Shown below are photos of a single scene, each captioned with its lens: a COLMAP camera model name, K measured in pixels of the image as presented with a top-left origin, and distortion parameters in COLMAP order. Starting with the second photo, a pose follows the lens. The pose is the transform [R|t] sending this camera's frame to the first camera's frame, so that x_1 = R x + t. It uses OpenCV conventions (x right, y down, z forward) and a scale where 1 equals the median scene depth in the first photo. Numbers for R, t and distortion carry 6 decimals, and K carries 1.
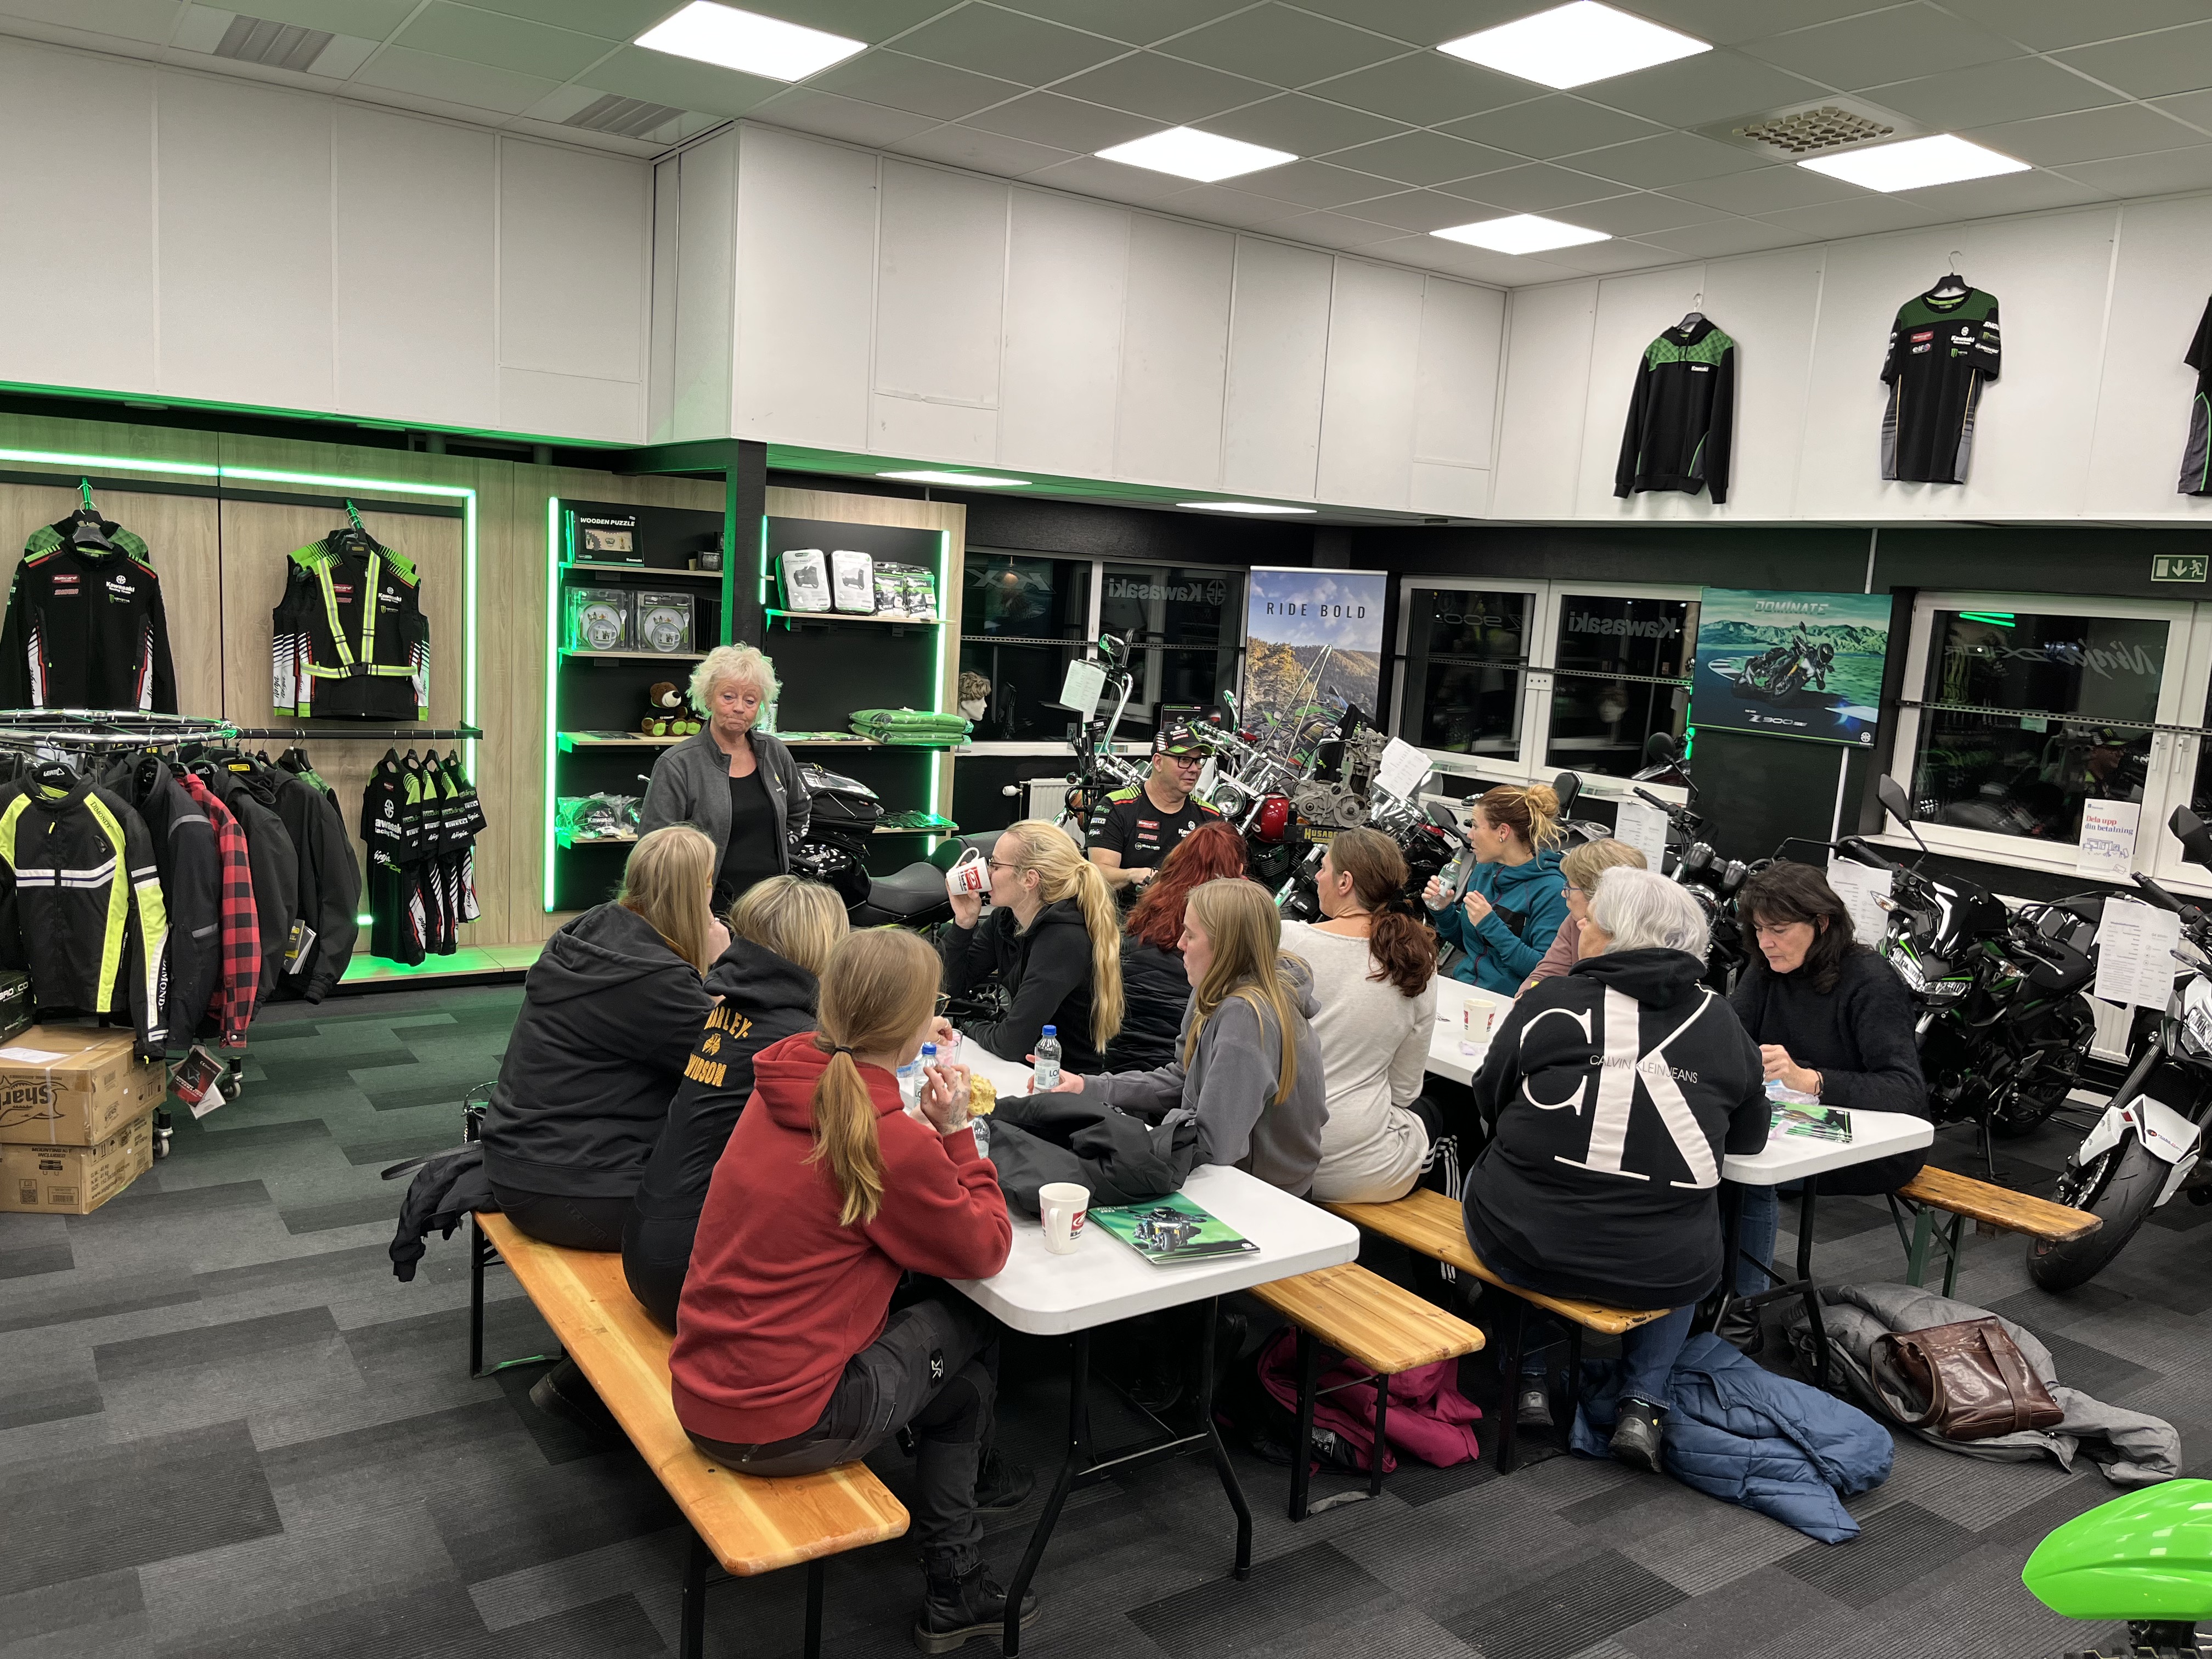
lens RADIAL K [[1675.8, 0, 1097.1], [0, 1675.8, 850.7], [0, 0, 1]] dist [0.056247, -0.073634]
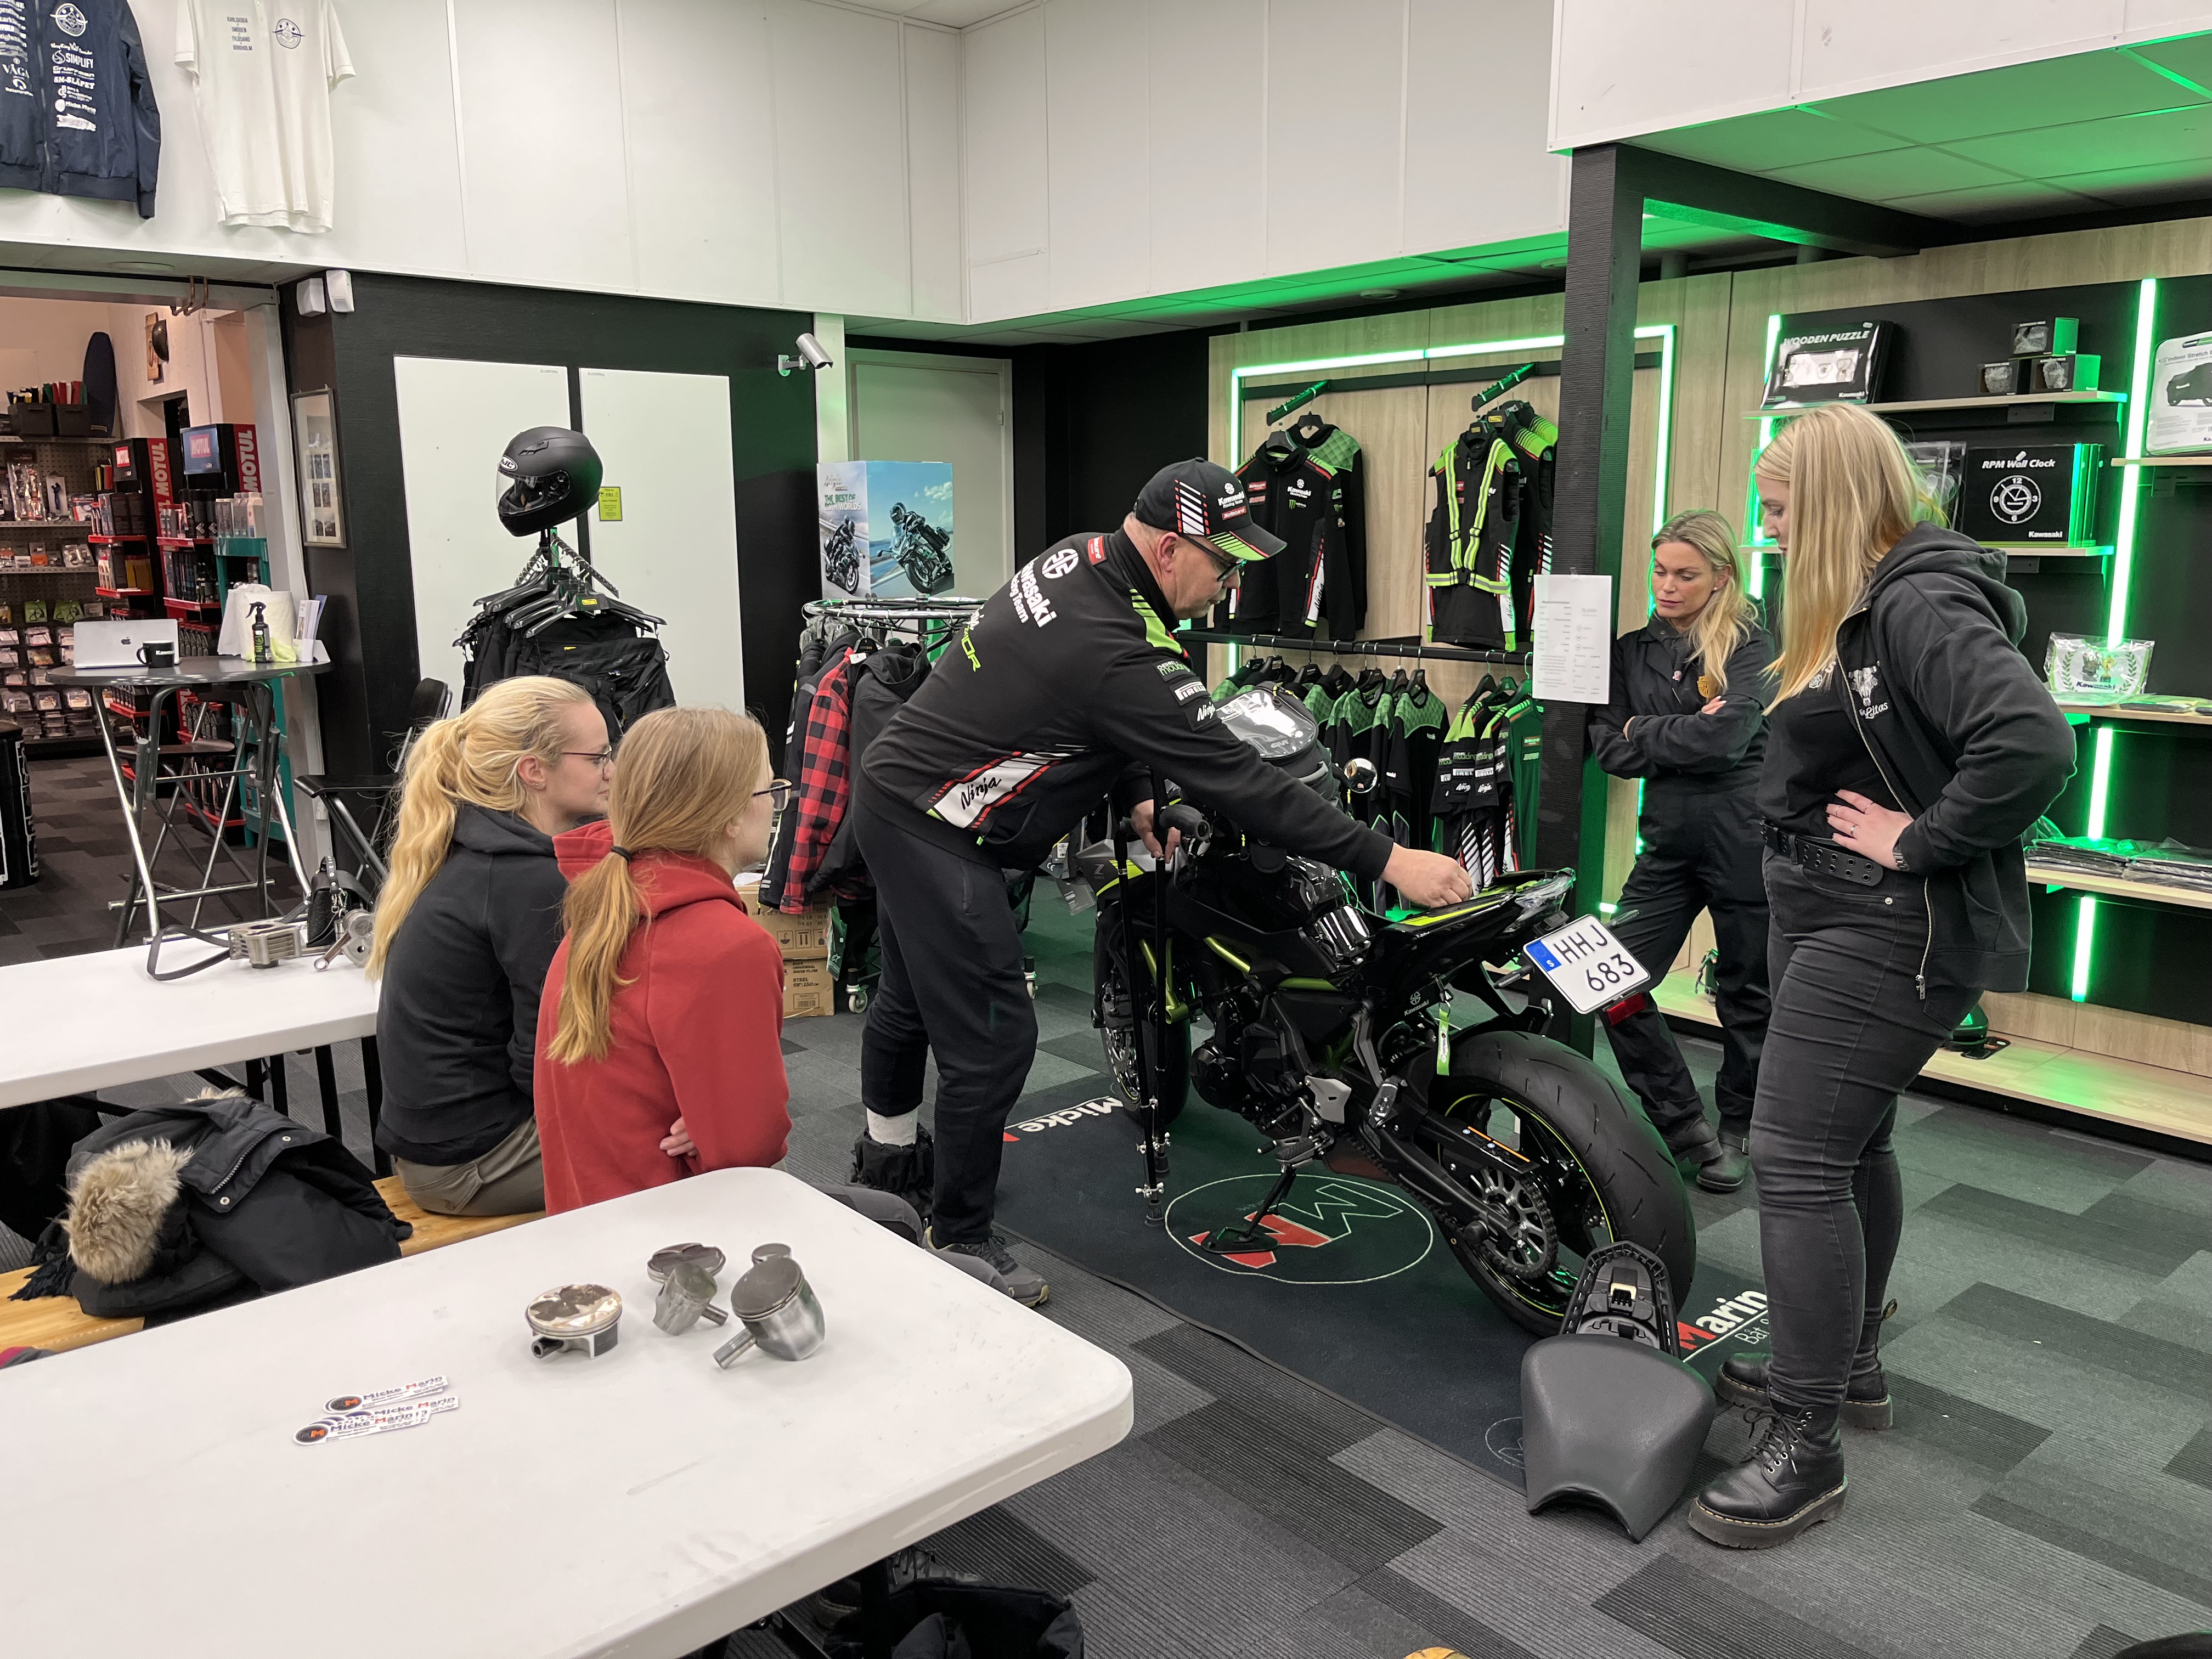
lens RADIAL K [[1675.8, 0, 1104.9], [0, 1675.8, 844.0], [0, 0, 1]] dist [0.056247, -0.073634]
pose [[0.117233, 0.126191, -0.985055, 0.339155], [-0.142388, 0.983782, 0.109082, -0.041646], [0.982844, 0.127472, 0.133300, 0.706514]]
